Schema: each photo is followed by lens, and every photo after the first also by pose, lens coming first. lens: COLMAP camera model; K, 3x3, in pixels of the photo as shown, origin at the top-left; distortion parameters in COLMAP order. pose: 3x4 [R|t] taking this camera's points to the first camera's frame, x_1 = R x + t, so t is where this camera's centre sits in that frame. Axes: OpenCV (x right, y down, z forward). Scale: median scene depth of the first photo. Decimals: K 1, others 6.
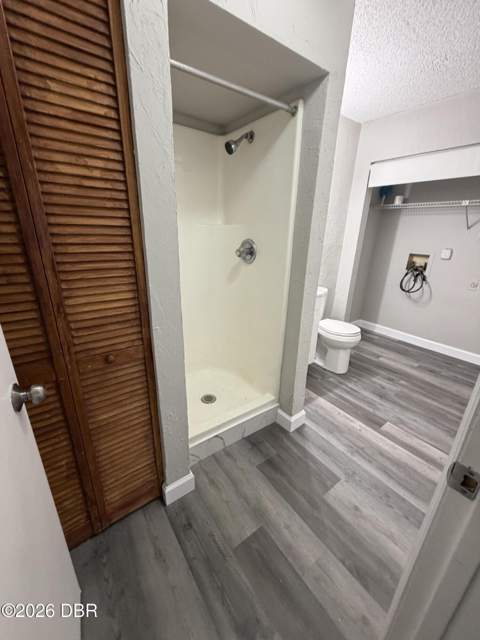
lens RADIAL K [[256.0, 0, 239.5], [0, 256.0, 318.9], [0, 0, 1]] dist [0.002067, -0.000372]
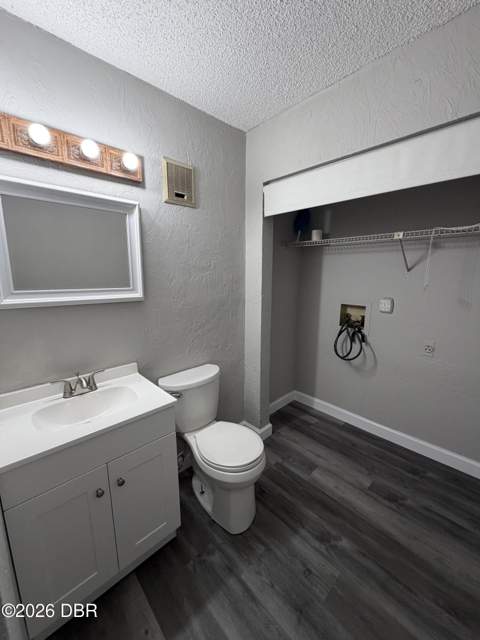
lens RADIAL K [[256.0, 0, 239.7], [0, 256.0, 319.8], [0, 0, 1]] dist [0.002067, -0.000372]
pose [[0.991713, -0.052537, 0.117244, 0.309263], [0.068649, 0.988061, -0.137925, -0.139096], [-0.108598, 0.144831, 0.983479, 0.340890]]
